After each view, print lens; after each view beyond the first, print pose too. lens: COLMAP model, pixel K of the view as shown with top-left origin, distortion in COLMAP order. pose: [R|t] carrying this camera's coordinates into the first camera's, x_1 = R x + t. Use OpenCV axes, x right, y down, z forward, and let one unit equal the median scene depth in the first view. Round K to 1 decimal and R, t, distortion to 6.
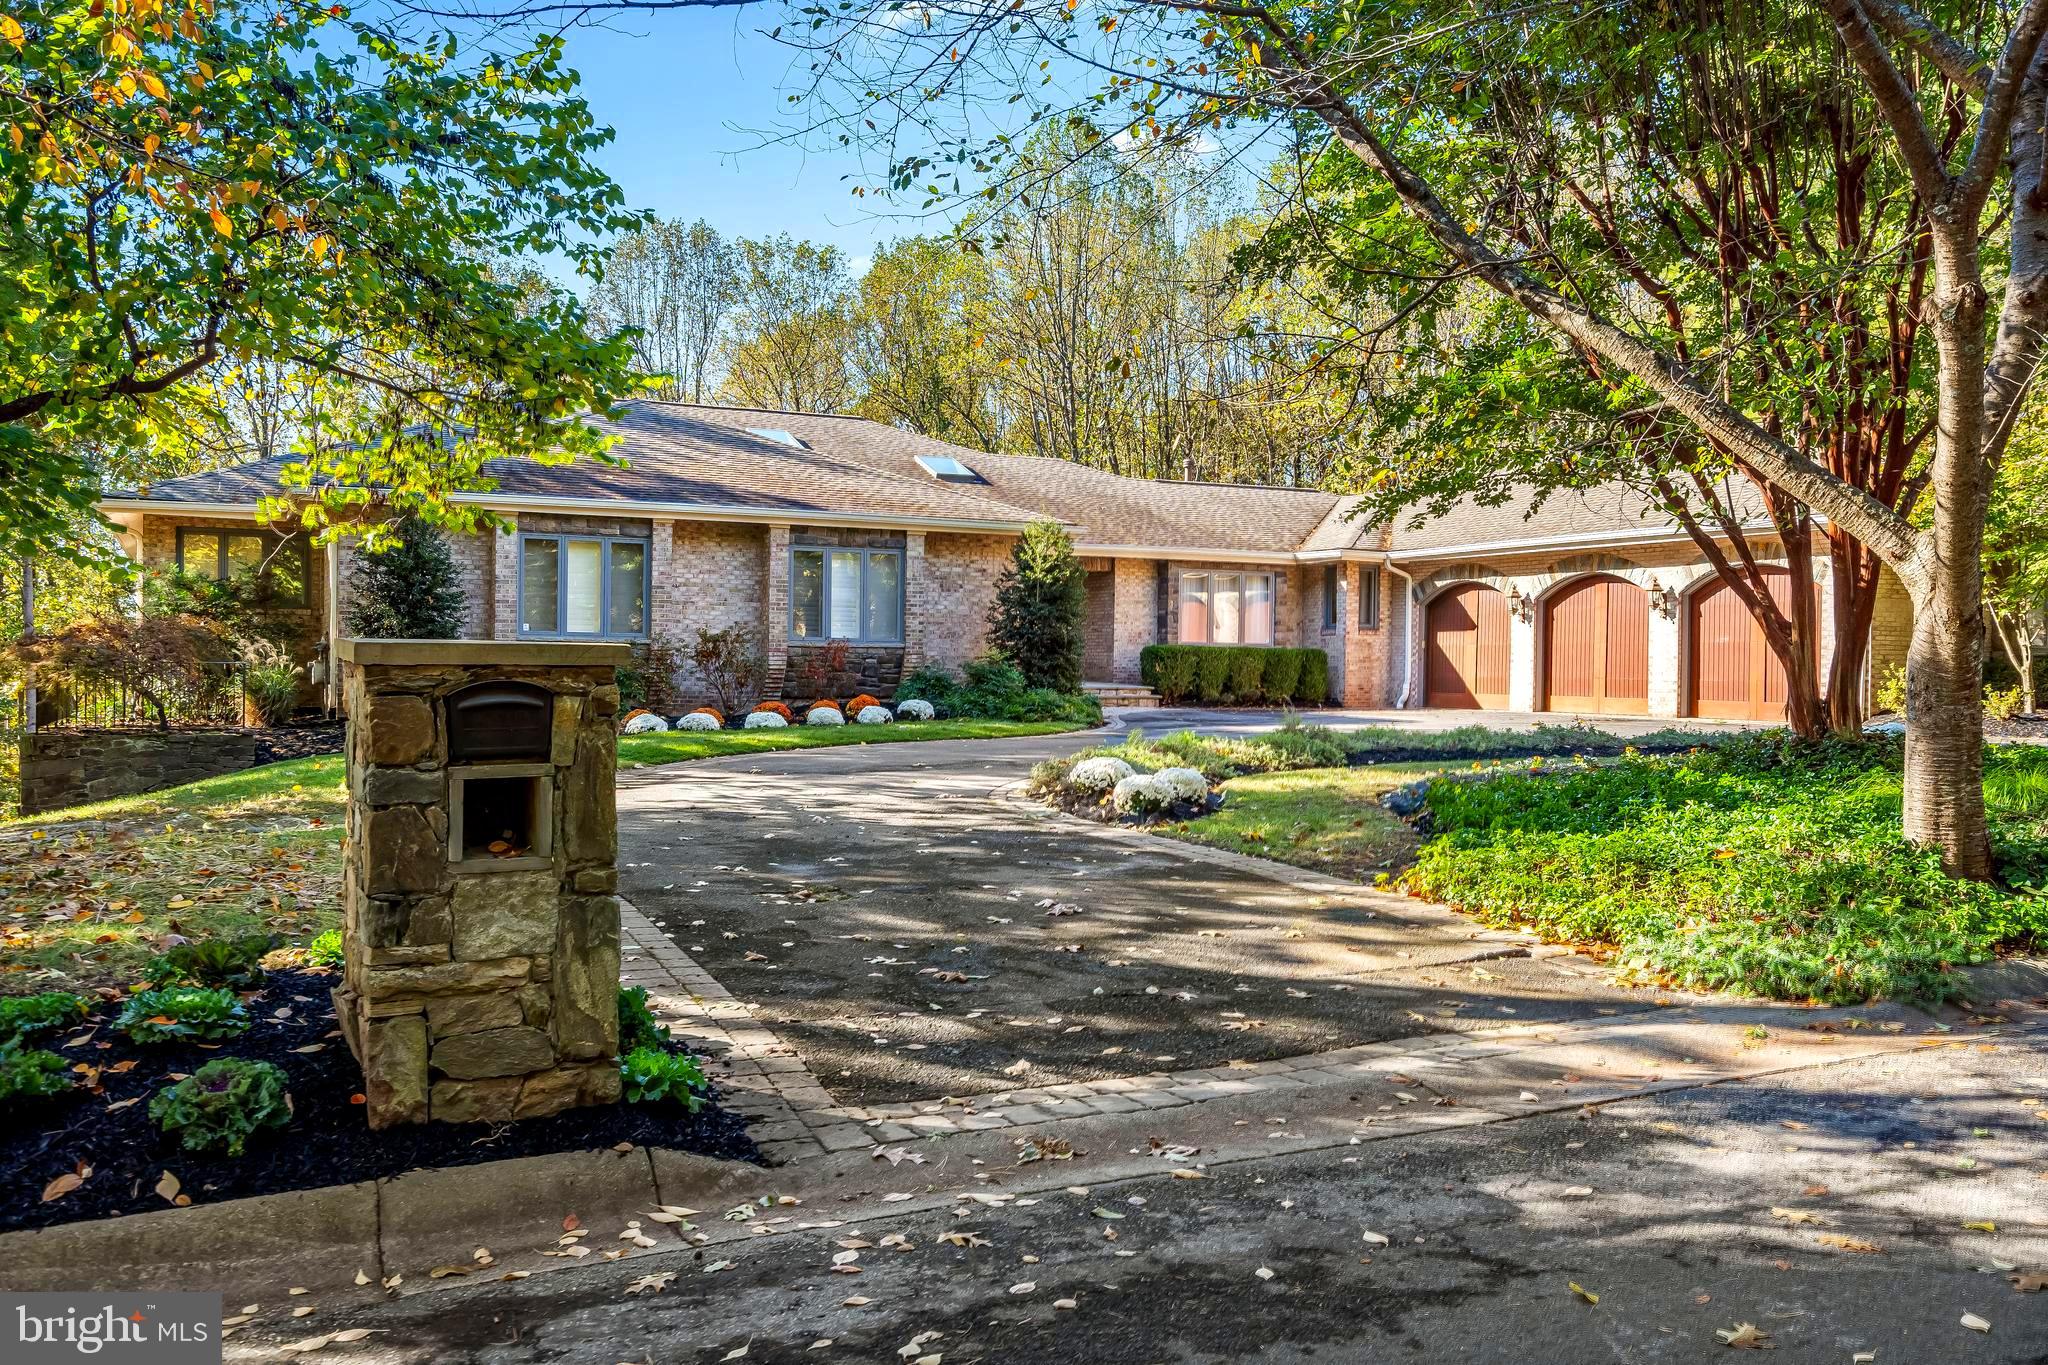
lens RADIAL K [[1748.7, 0, 1030.2], [0, 1748.7, 682.3], [0, 0, 1]] dist [0.008871, 0.003643]
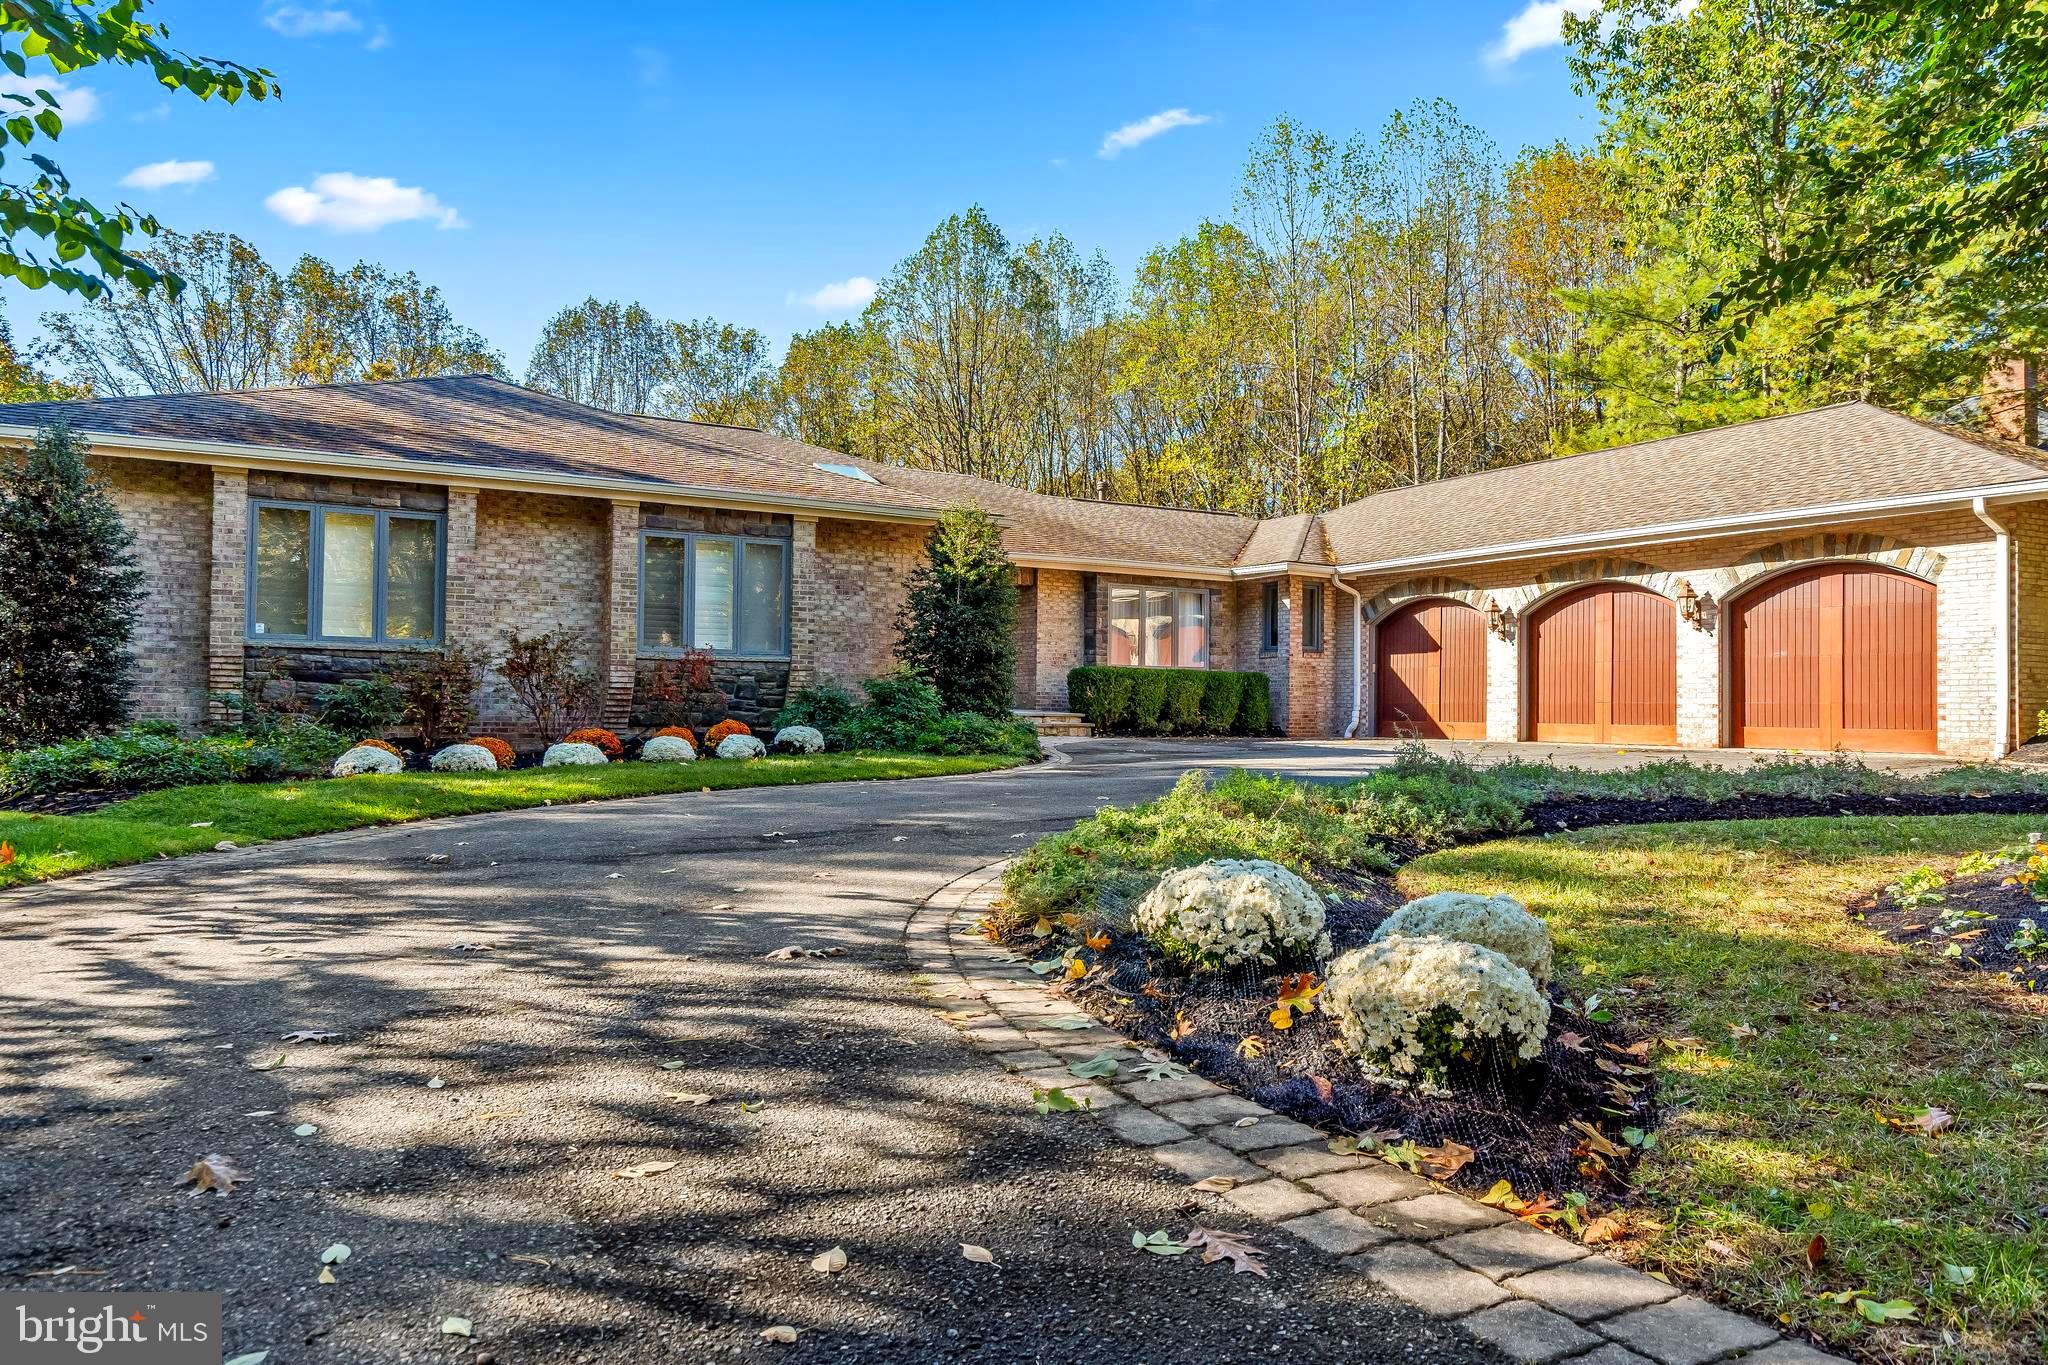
lens RADIAL K [[1377.5, 0, 1024.0], [0, 1377.5, 682.5], [0, 0, 1]] dist [0.016392, -0.001003]
pose [[0.997400, 0.000757, 0.072063, -0.012072], [0.001232, 0.999620, -0.027551, 0.007552], [-0.072056, 0.027568, 0.997020, 0.406377]]
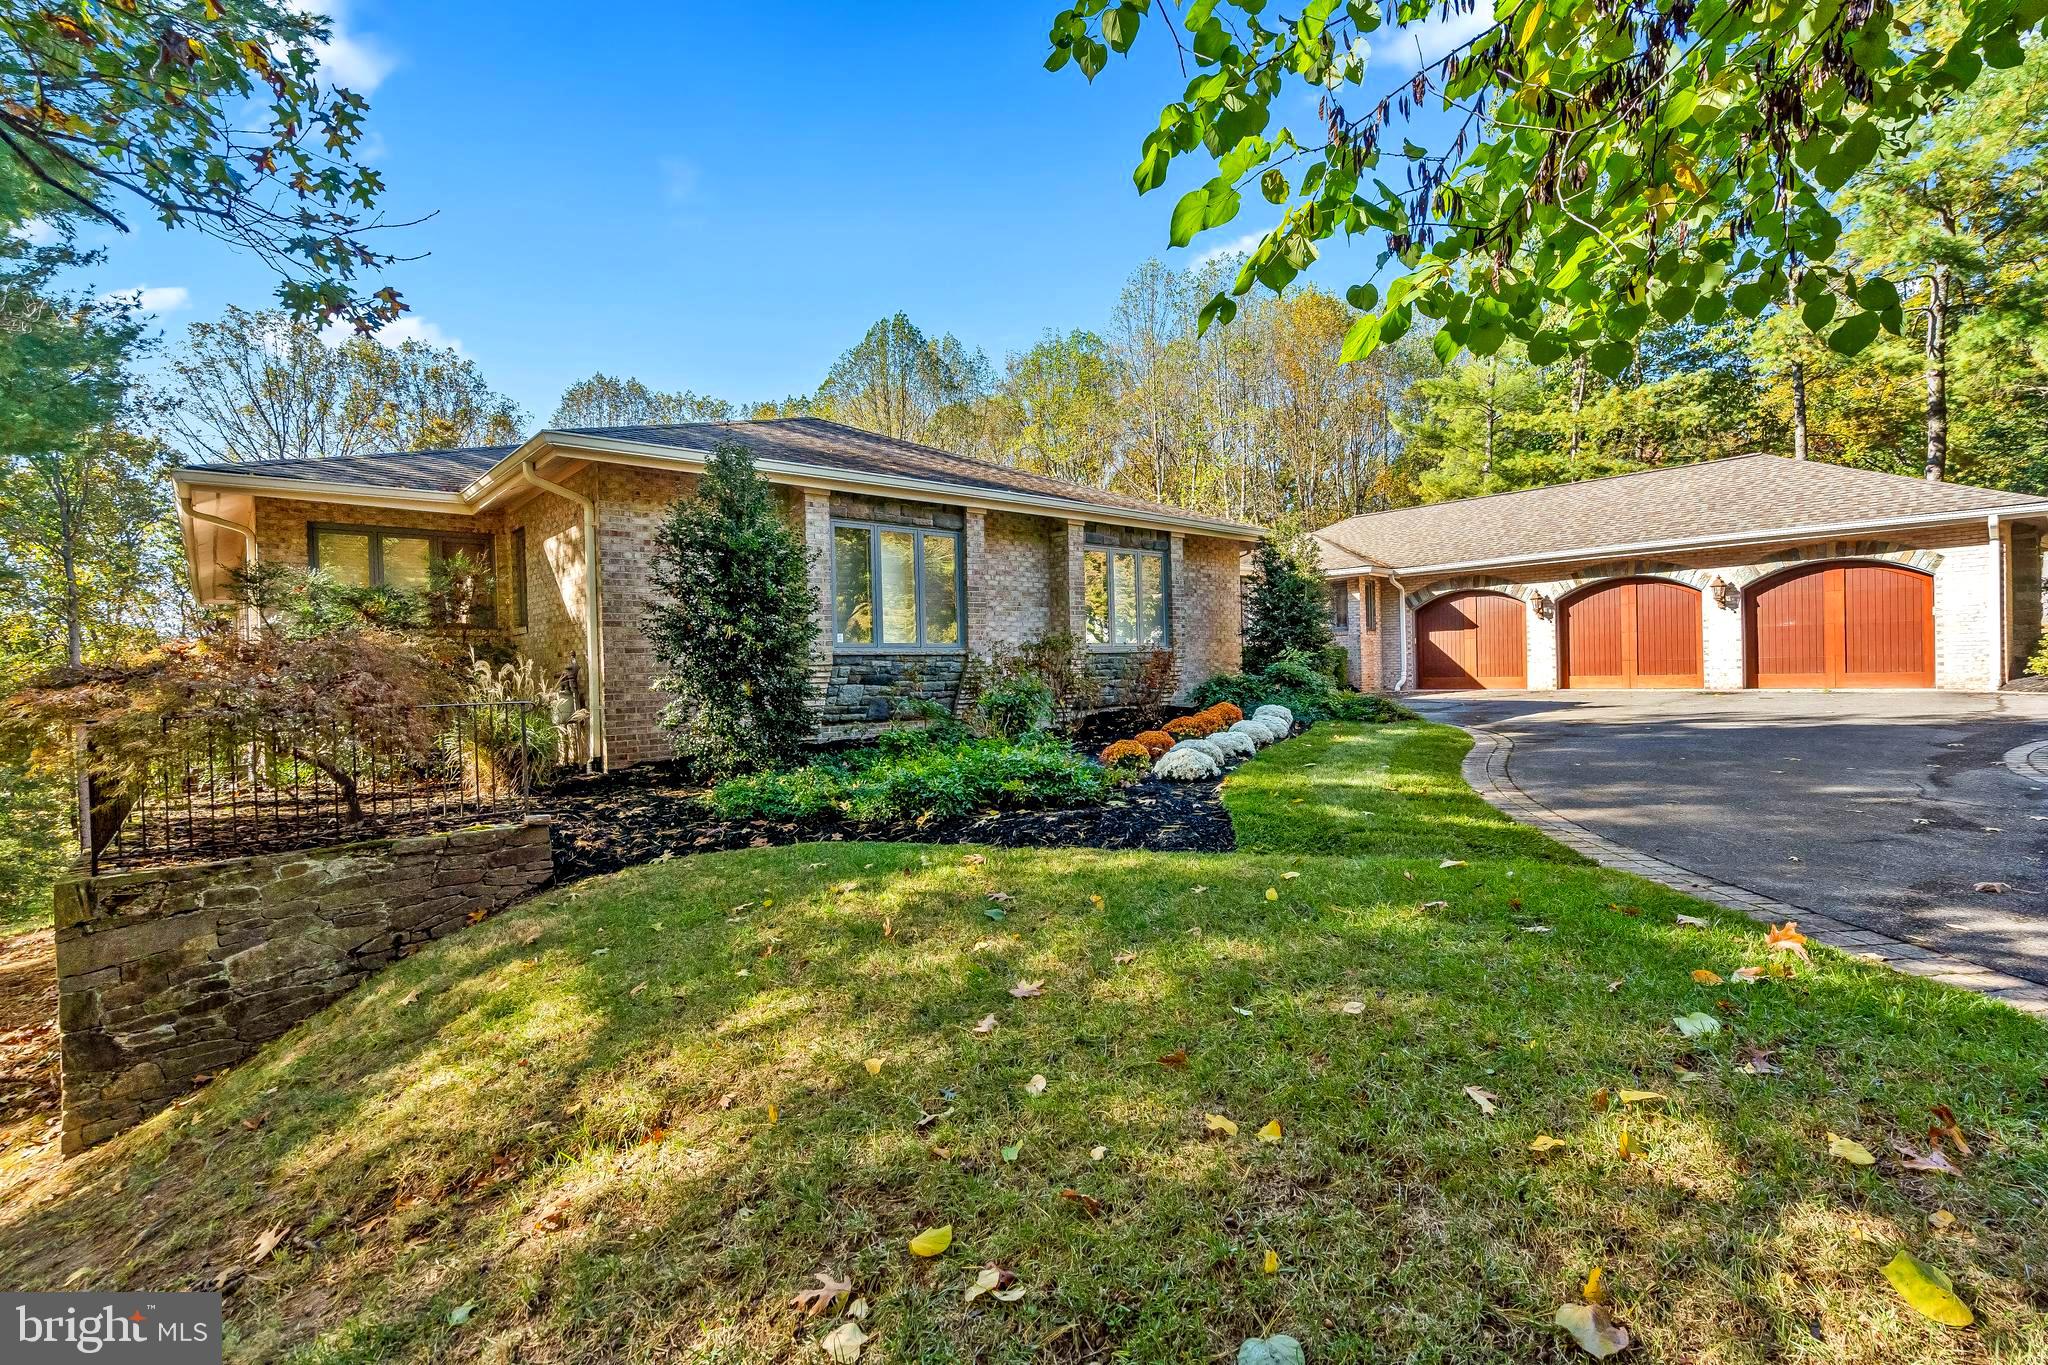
lens RADIAL K [[932.5, 0, 1024.0], [0, 932.5, 682.5], [0, 0, 1]] dist [-0.003307, 0.000597]
pose [[0.960483, -0.040685, 0.275348, -0.328367], [0.039831, 0.999169, 0.008694, -0.011858], [-0.275473, 0.002617, 0.961305, 0.577006]]
